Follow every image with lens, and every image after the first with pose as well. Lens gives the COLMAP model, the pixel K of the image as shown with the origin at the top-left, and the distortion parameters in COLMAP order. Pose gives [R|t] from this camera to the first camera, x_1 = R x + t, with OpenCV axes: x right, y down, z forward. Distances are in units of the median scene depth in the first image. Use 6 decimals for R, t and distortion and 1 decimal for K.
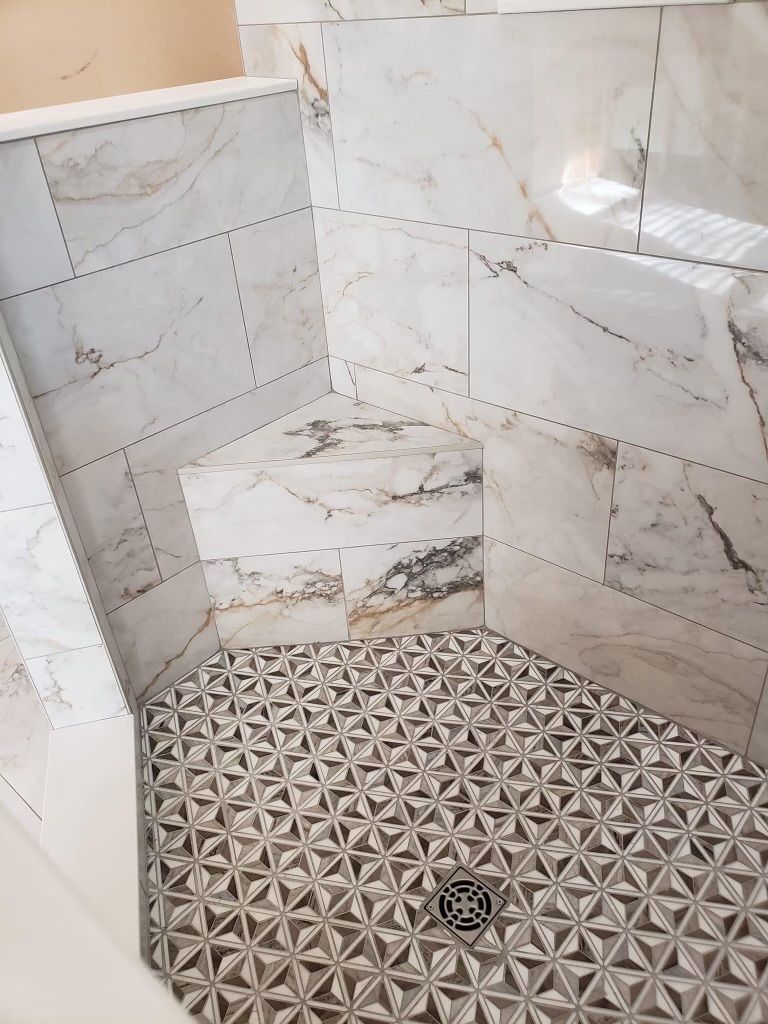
lens RADIAL K [[786.7, 0, 390.5], [0, 786.7, 510.4], [0, 0, 1]] dist [-0.004926, -0.009584]
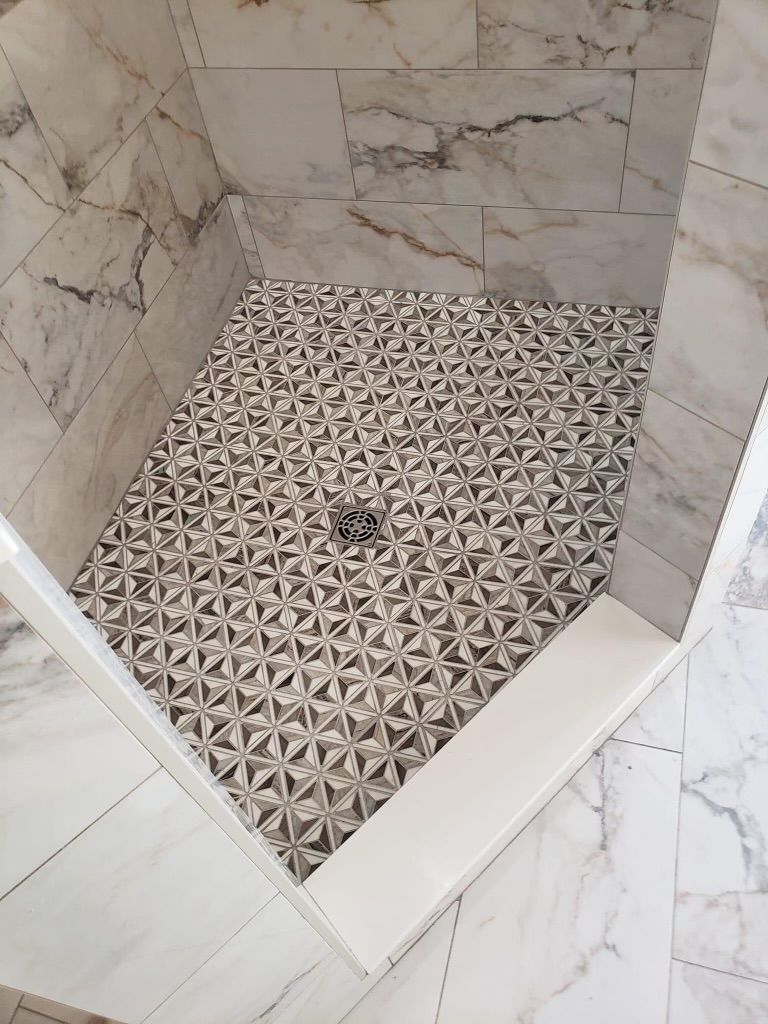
lens RADIAL K [[786.7, 0, 390.0], [0, 786.7, 514.1], [0, 0, 1]] dist [-0.004926, -0.009584]
pose [[-0.433540, -0.634427, 0.639958, -0.723859], [0.598596, 0.328095, 0.730778, -0.415068], [-0.673592, 0.699897, 0.237523, 0.605837]]
